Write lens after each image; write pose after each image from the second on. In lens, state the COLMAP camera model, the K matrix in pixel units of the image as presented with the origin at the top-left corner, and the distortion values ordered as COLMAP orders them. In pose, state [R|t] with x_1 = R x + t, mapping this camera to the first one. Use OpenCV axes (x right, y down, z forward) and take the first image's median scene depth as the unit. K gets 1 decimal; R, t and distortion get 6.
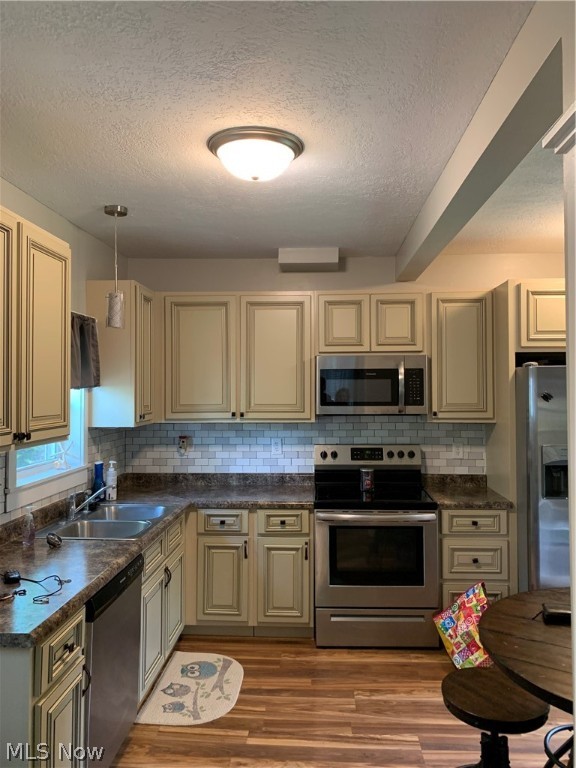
lens RADIAL K [[589.1, 0, 290.4], [0, 589.1, 384.2], [0, 0, 1]] dist [0.022526, -0.014690]
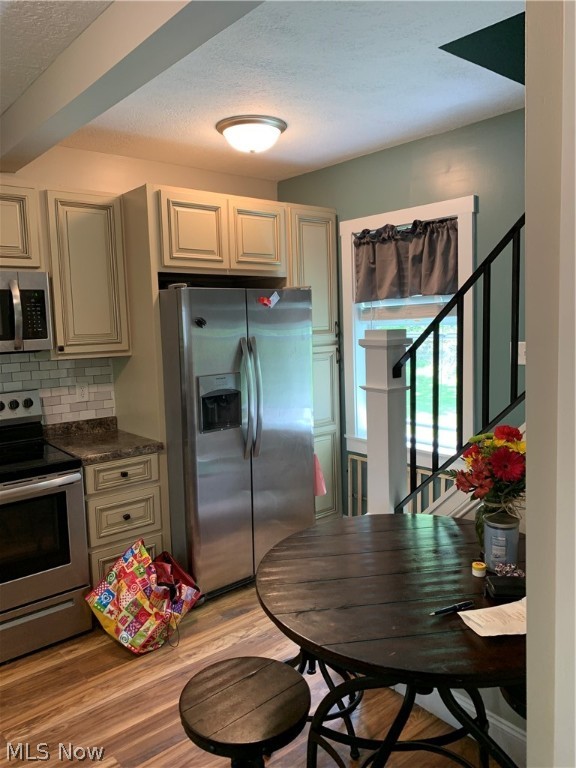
lens RADIAL K [[589.1, 0, 283.6], [0, 589.1, 382.6], [0, 0, 1]] dist [0.022526, -0.014690]
pose [[0.733549, -0.090198, 0.673625, -0.079929], [0.020111, 0.993601, 0.111143, 0.014414], [-0.679339, -0.067981, 0.730669, 0.233373]]
